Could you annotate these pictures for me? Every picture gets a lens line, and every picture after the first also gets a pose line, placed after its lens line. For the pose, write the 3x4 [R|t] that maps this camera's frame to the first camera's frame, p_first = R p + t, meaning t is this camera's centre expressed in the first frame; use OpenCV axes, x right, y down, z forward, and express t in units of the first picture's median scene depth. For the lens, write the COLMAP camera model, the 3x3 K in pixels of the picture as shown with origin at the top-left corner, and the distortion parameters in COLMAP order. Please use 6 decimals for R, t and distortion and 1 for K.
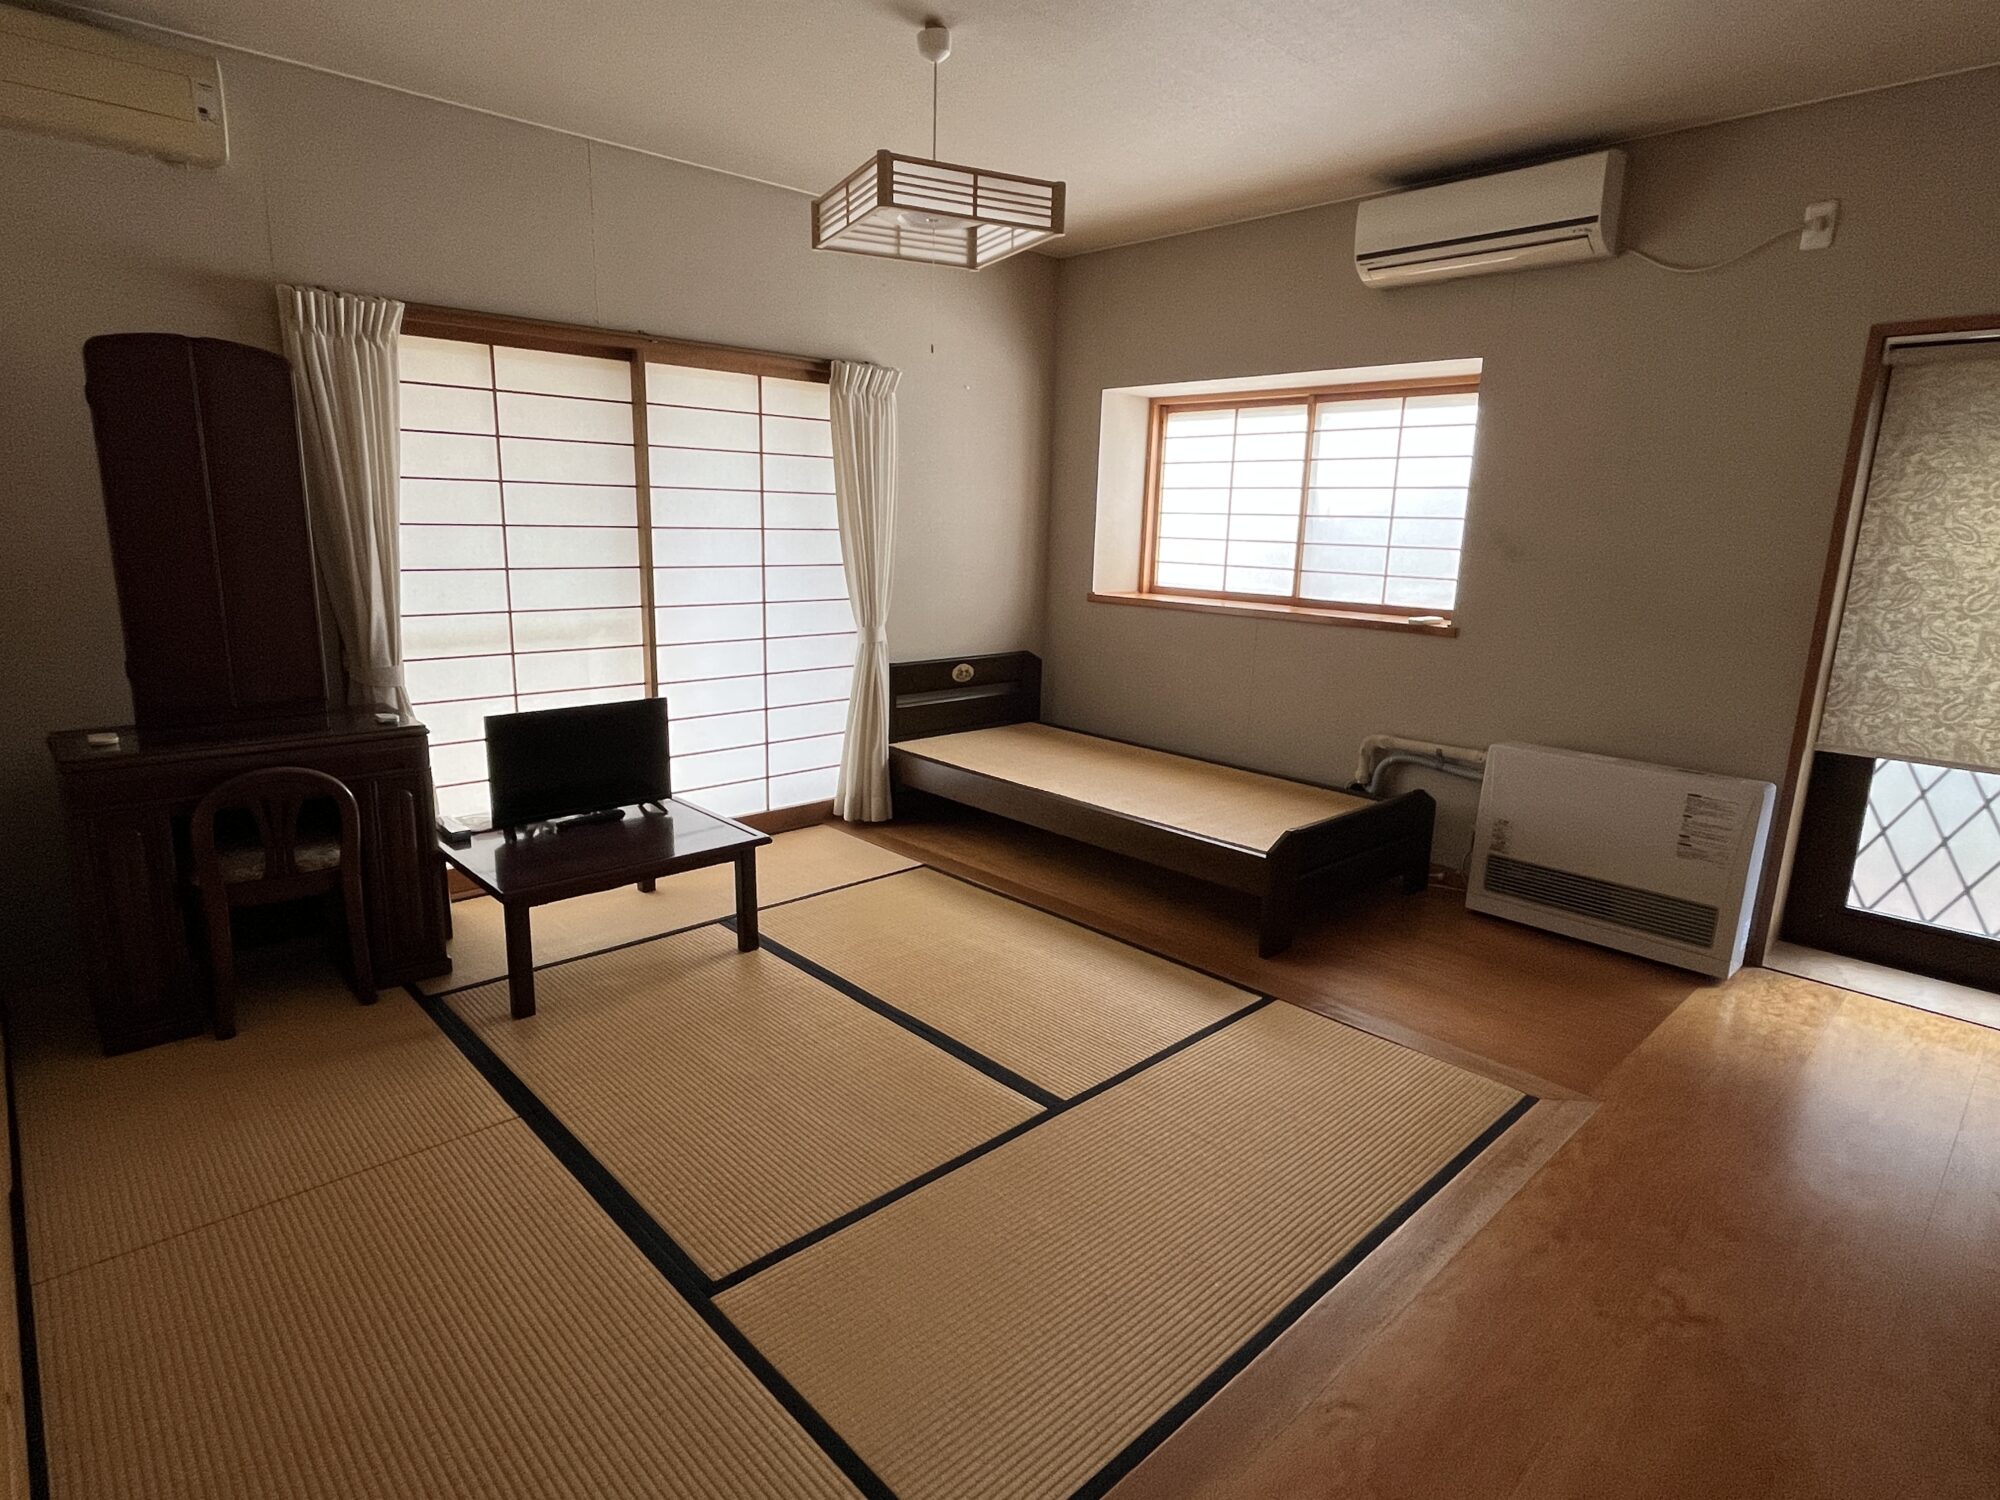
lens RADIAL K [[1053.7, 0, 996.5], [0, 1053.7, 745.8], [0, 0, 1]] dist [0.000339, -0.000035]
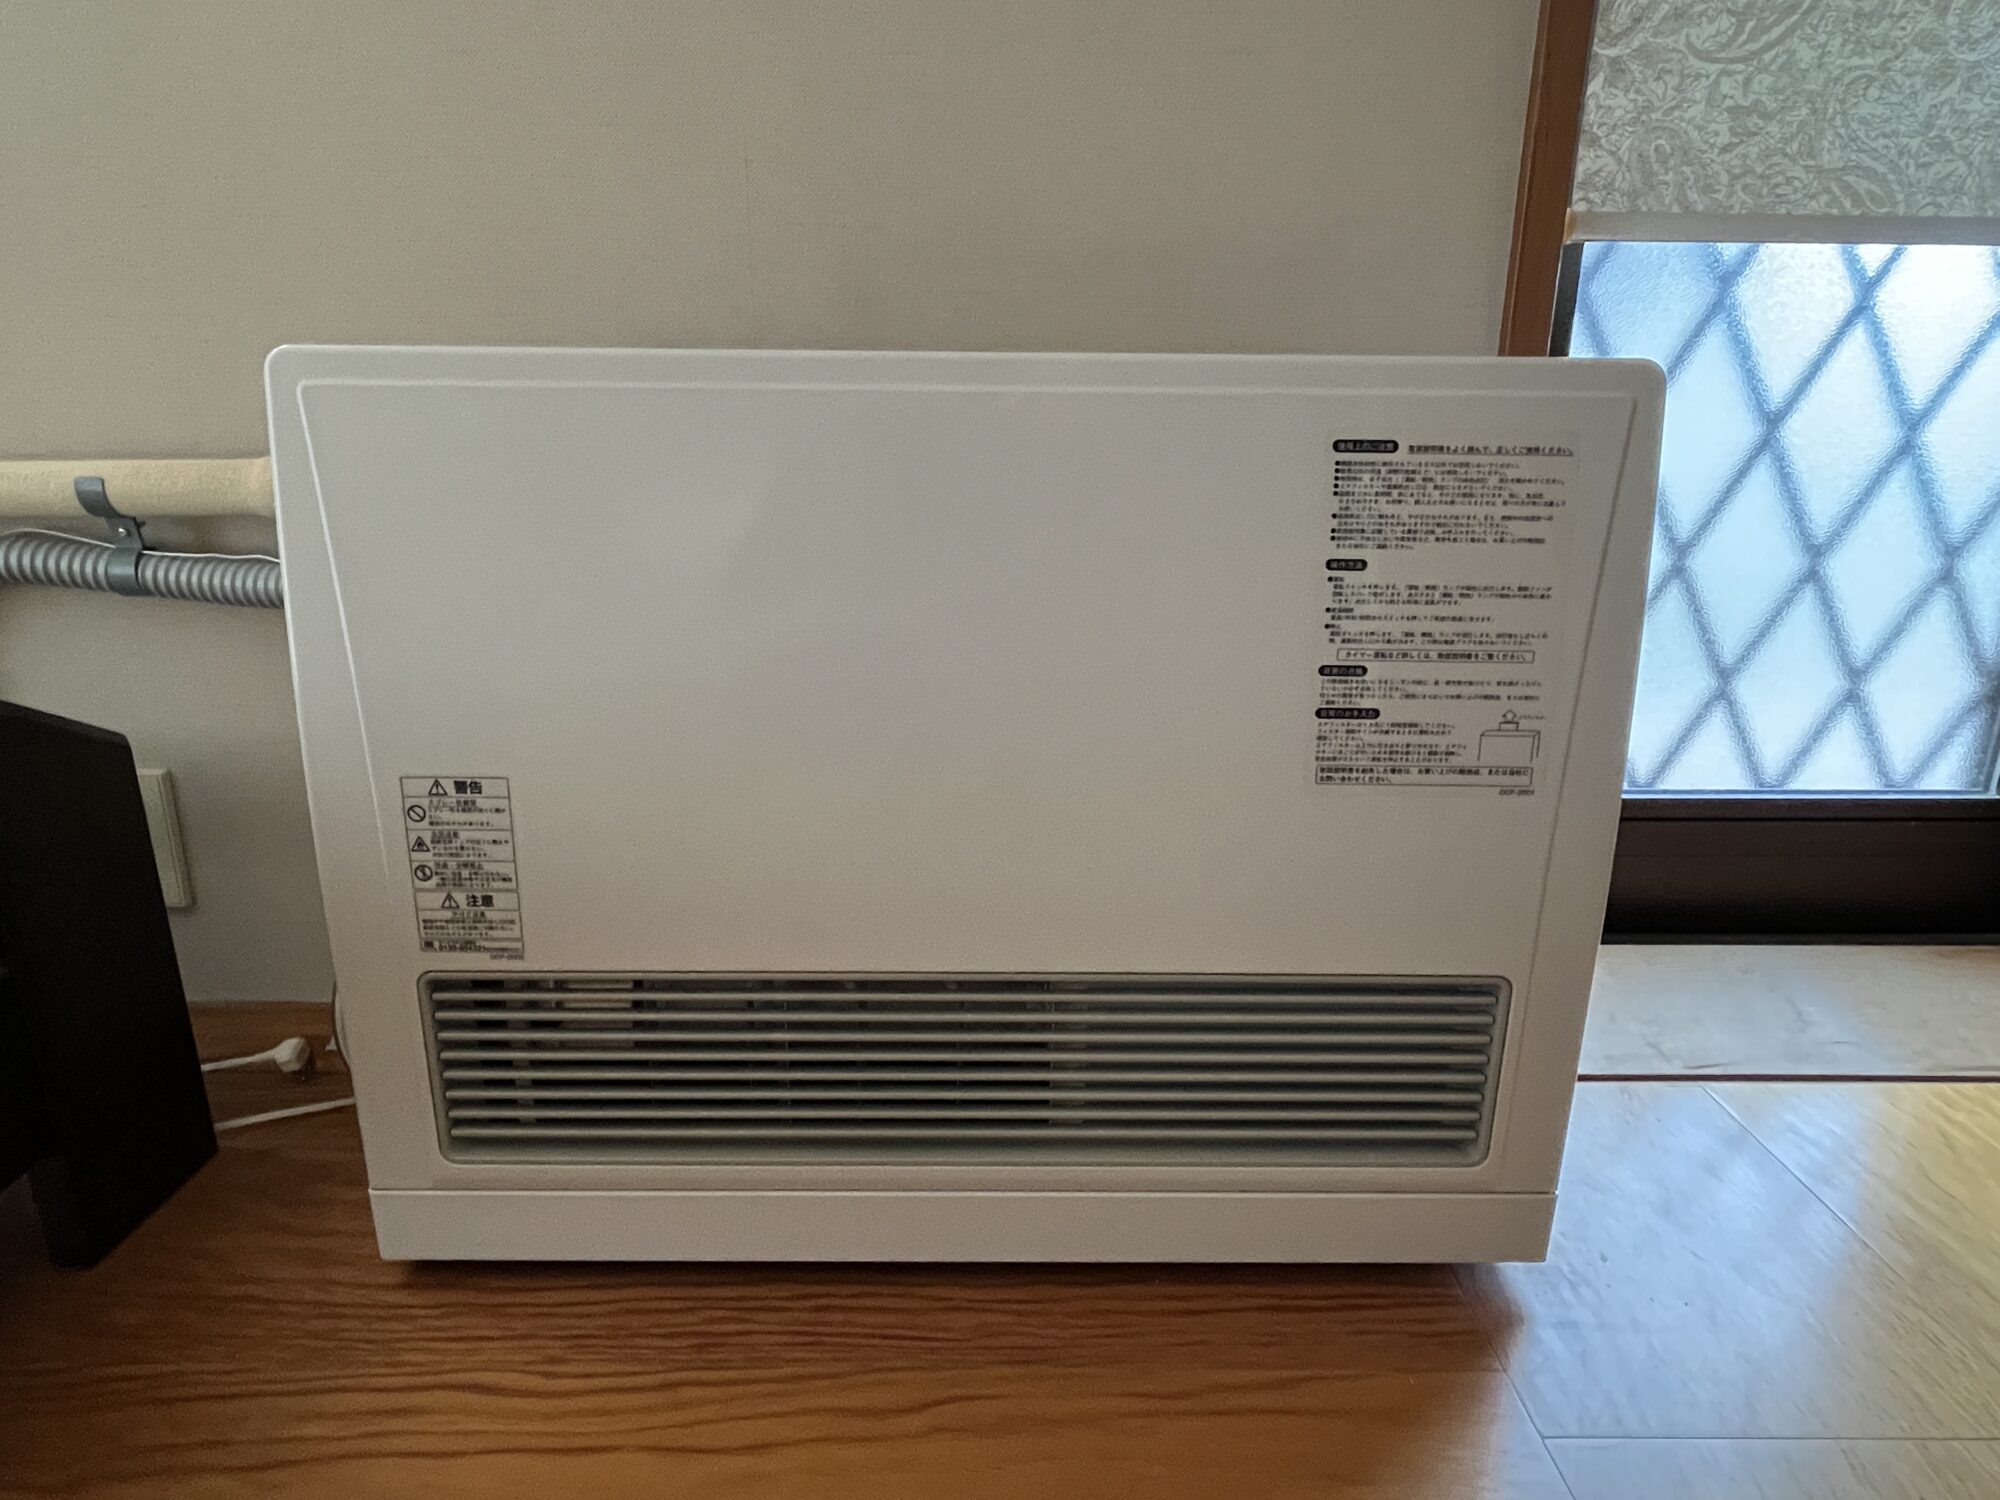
lens RADIAL K [[1199.6, 0, 1003.0], [0, 1199.6, 738.5], [0, 0, 1]] dist [-0.007711, -0.001970]
pose [[0.679771, -0.222751, 0.698780, 0.402590], [0.163612, 0.974810, 0.151581, 0.047967], [-0.714942, 0.011288, 0.699092, 0.788583]]
